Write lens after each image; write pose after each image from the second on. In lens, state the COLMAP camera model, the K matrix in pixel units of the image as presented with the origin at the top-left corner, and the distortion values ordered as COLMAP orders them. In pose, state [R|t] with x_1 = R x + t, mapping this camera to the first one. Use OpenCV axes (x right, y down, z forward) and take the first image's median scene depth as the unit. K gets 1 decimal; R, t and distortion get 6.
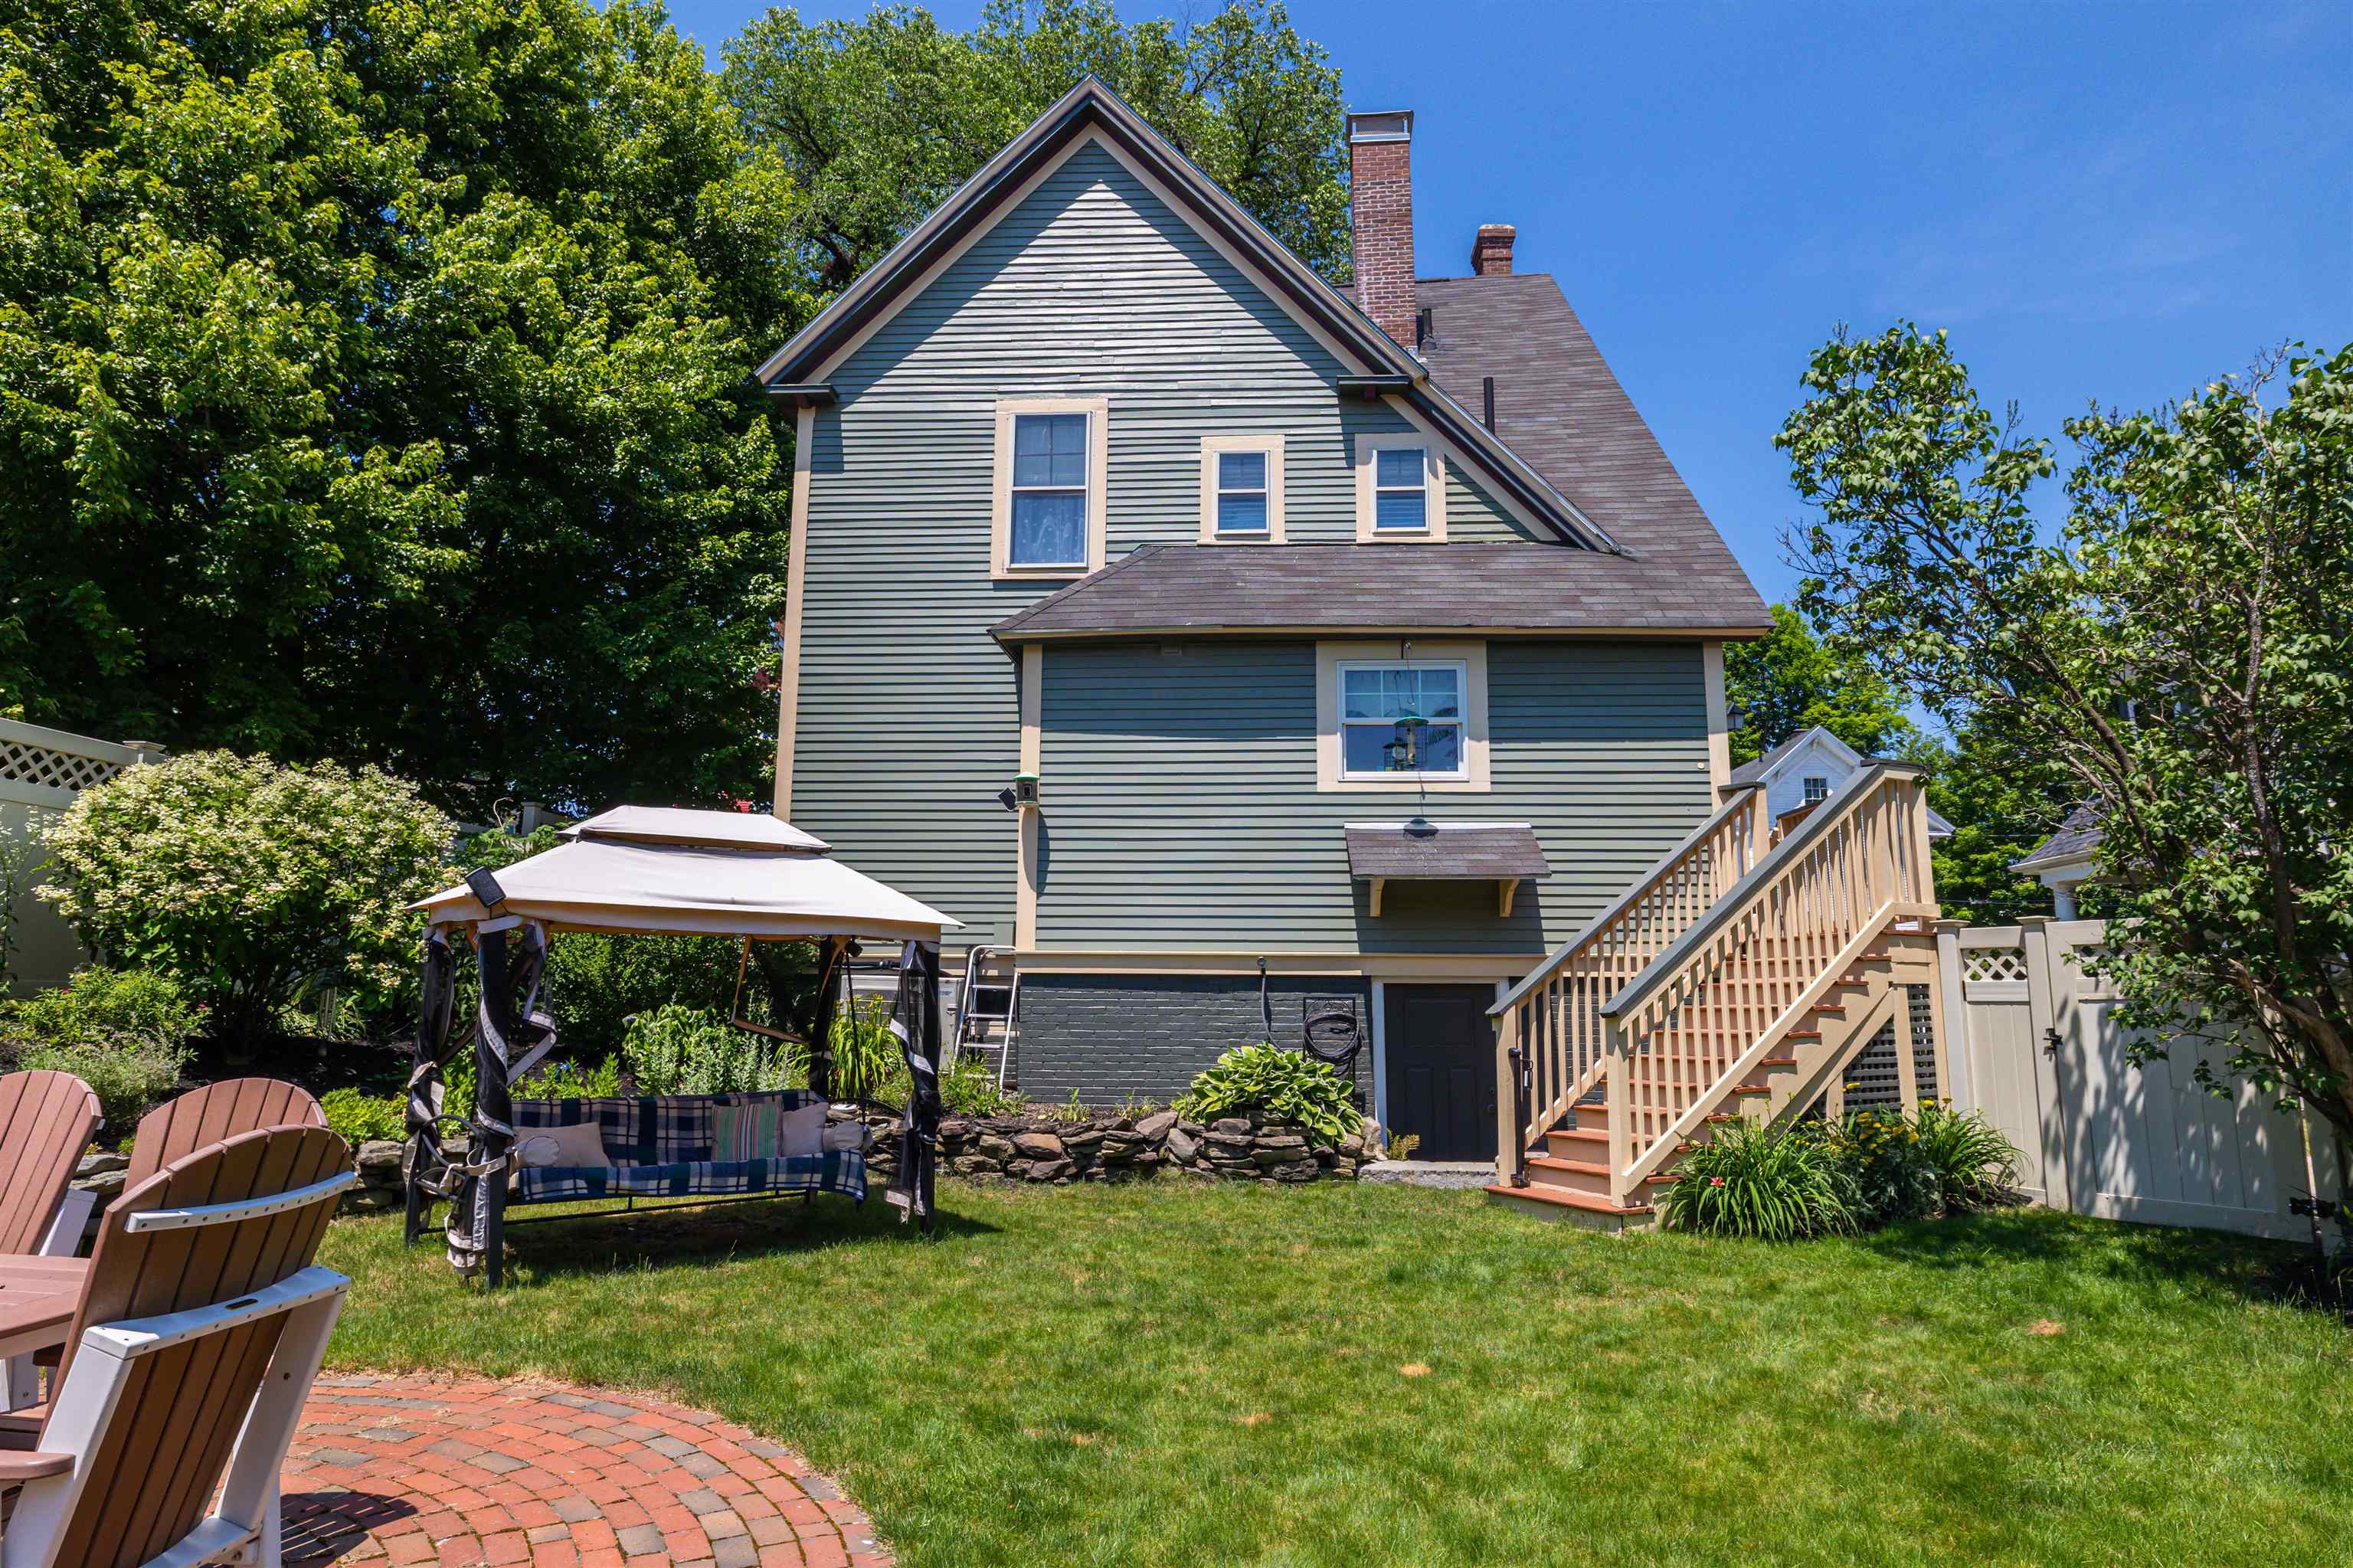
lens RADIAL K [[1337.4, 0, 1176.5], [0, 1337.4, 784.0], [0, 0, 1]] dist [-0.002764, 0.002931]
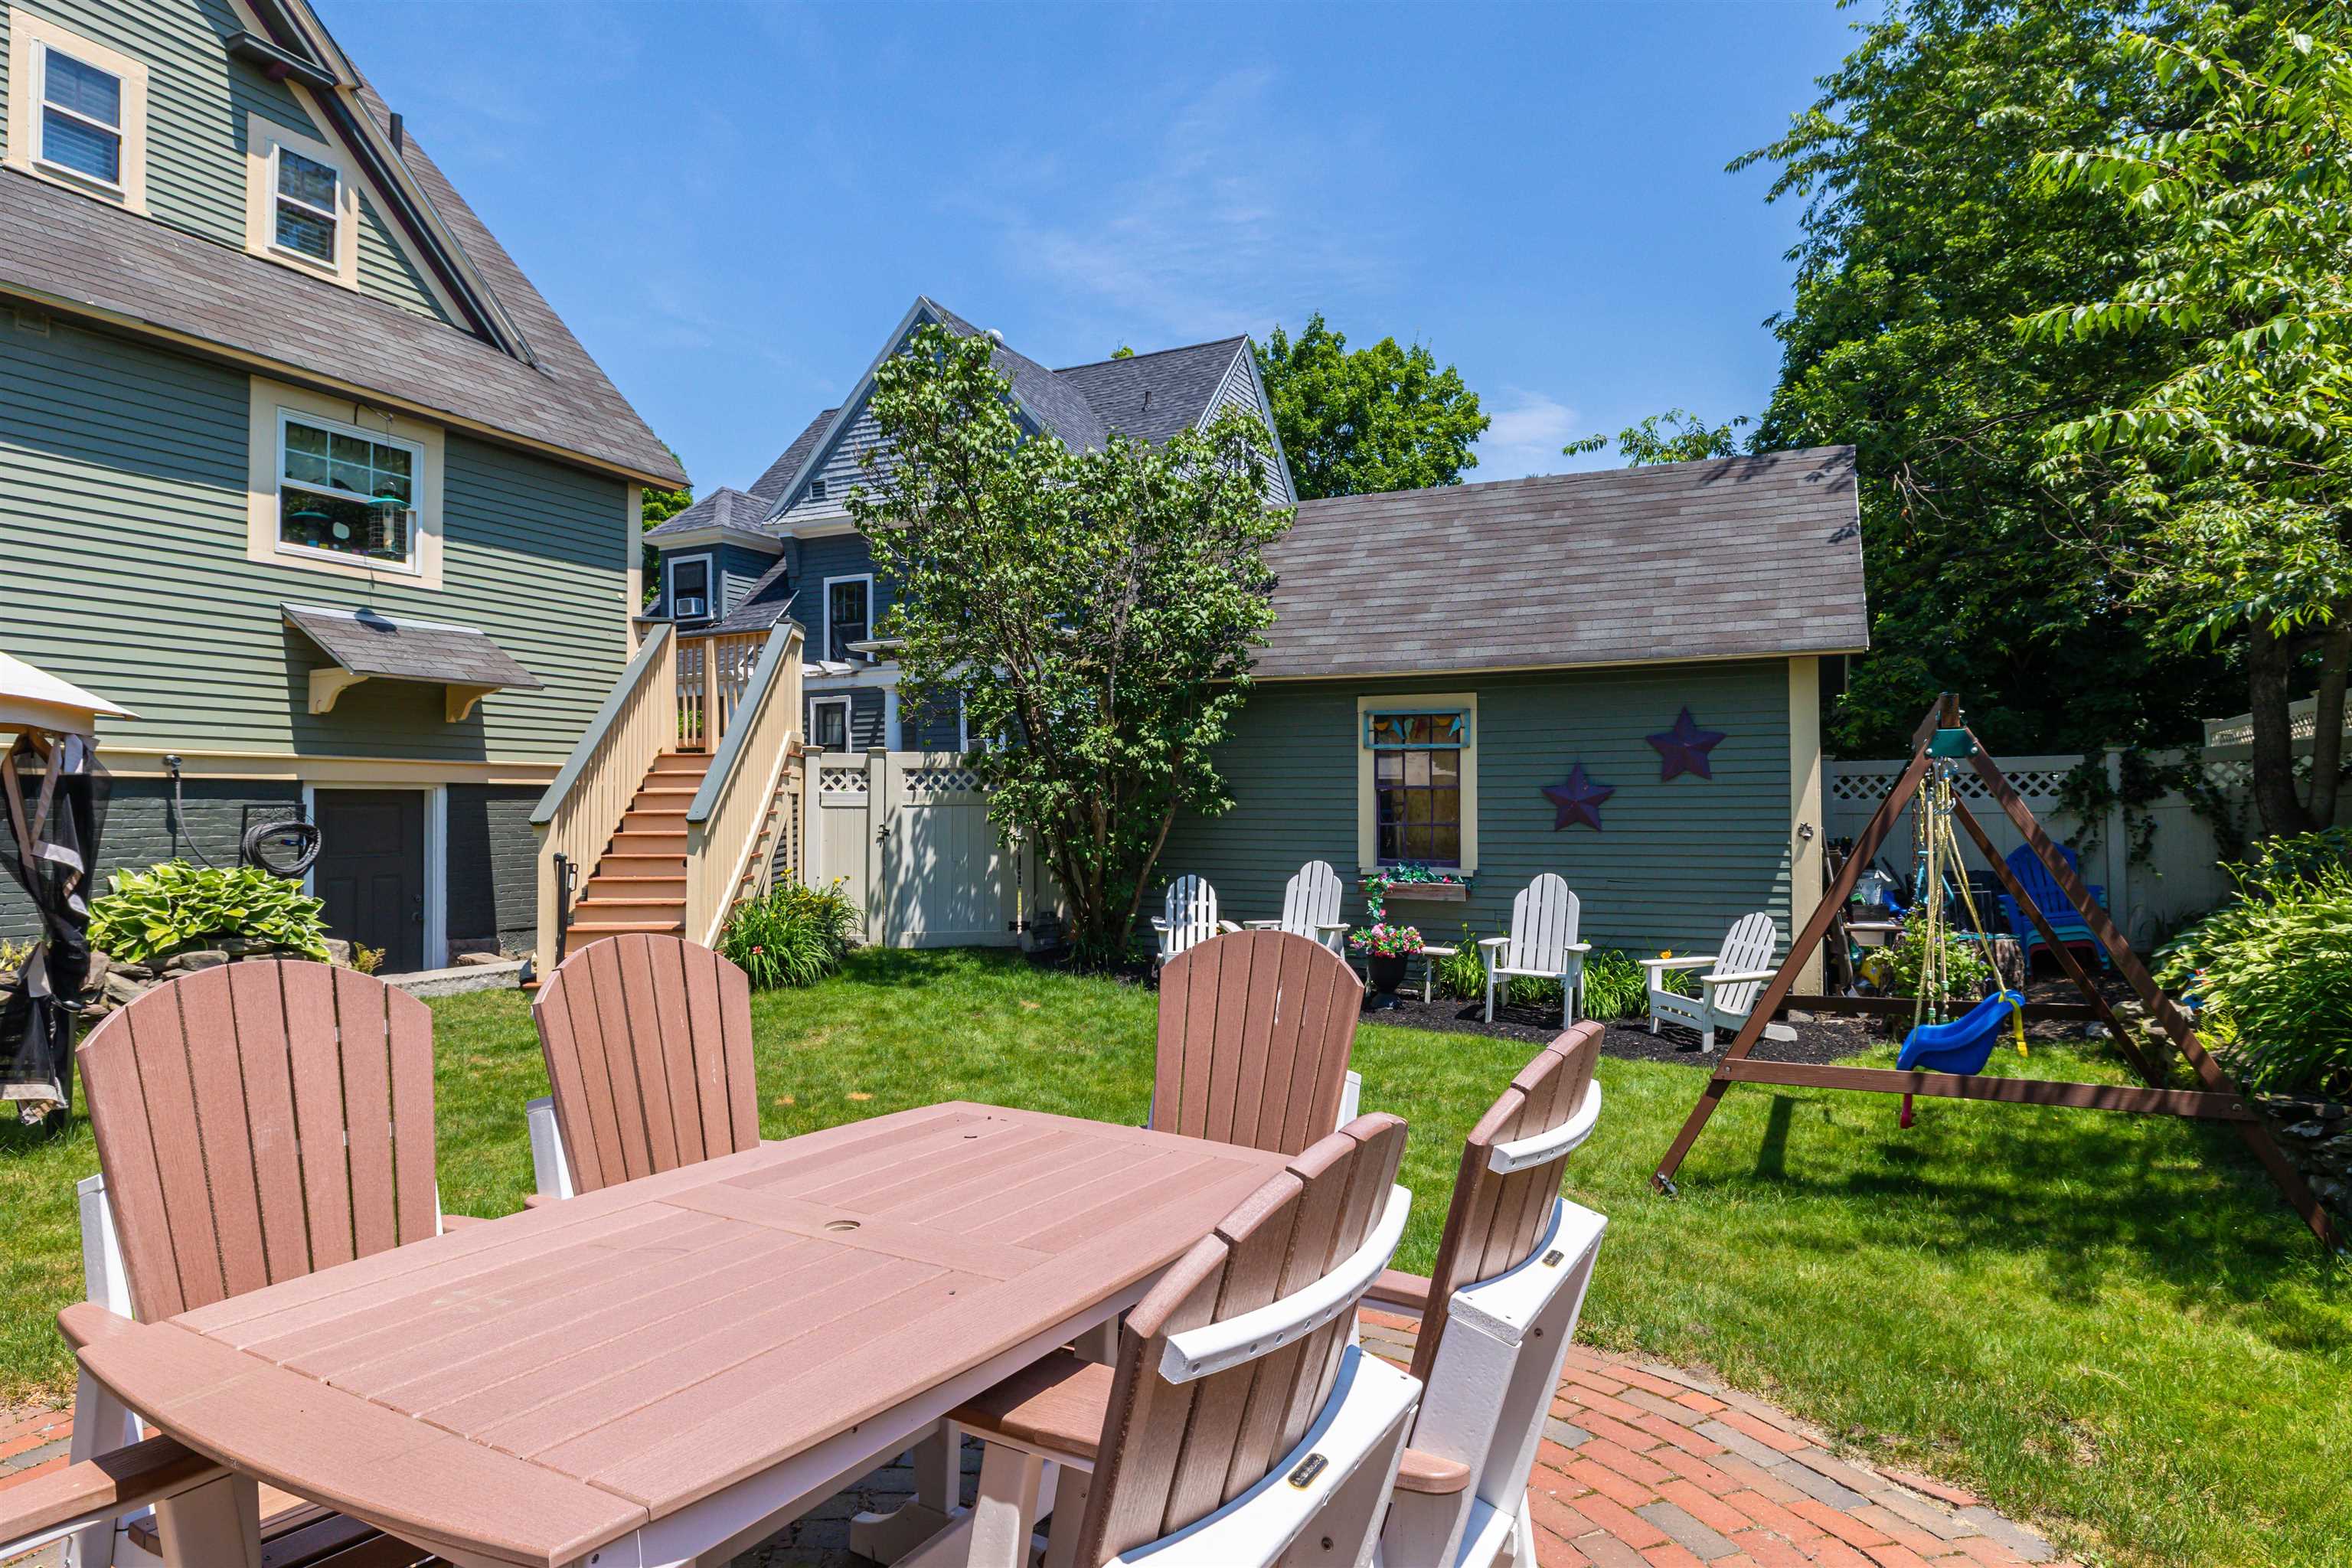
lens RADIAL K [[1336.8, 0, 1176.0], [0, 1336.8, 784.0], [0, 0, 1]] dist [-0.002764, 0.002931]
pose [[0.381068, 0.010127, 0.924492, -0.442714], [-0.148081, 0.987699, 0.050219, 0.016252], [-0.912611, -0.156037, 0.377880, 0.141611]]
